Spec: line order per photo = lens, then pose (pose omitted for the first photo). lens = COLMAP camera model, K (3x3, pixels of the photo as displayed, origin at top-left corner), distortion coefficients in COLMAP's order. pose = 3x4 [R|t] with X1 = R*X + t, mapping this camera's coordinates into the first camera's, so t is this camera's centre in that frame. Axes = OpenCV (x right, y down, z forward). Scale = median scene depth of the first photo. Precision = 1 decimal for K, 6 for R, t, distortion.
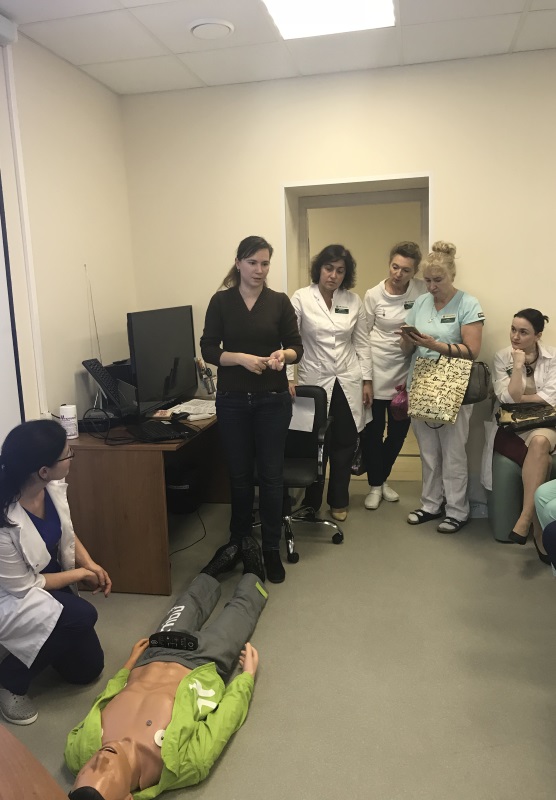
lens RADIAL K [[658.9, 0, 296.5], [0, 658.9, 397.6], [0, 0, 1]] dist [-0.000445, -0.004617]
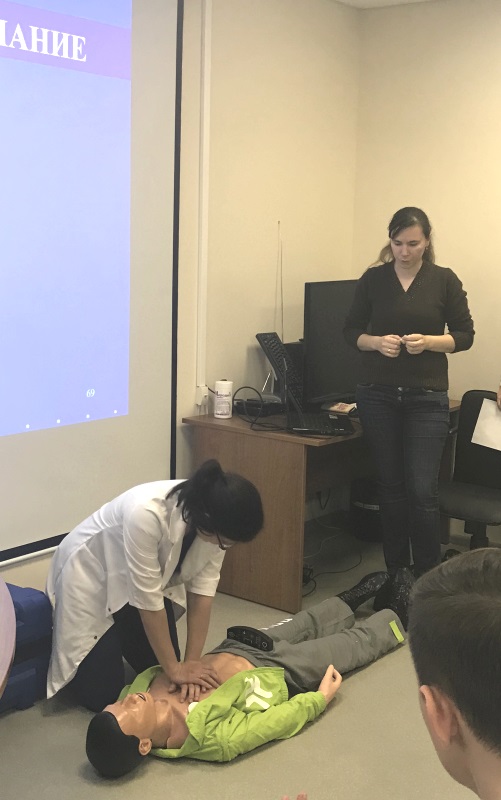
lens RADIAL K [[1057.0, 0, 250.5], [0, 1057.0, 400.0], [0, 0, 1]] dist [-0.016680, -0.085646]
pose [[0.884395, 0.127051, -0.449115, 0.440843], [-0.132320, 0.991010, 0.019786, 0.005958], [0.447591, 0.041928, 0.893255, -0.348968]]
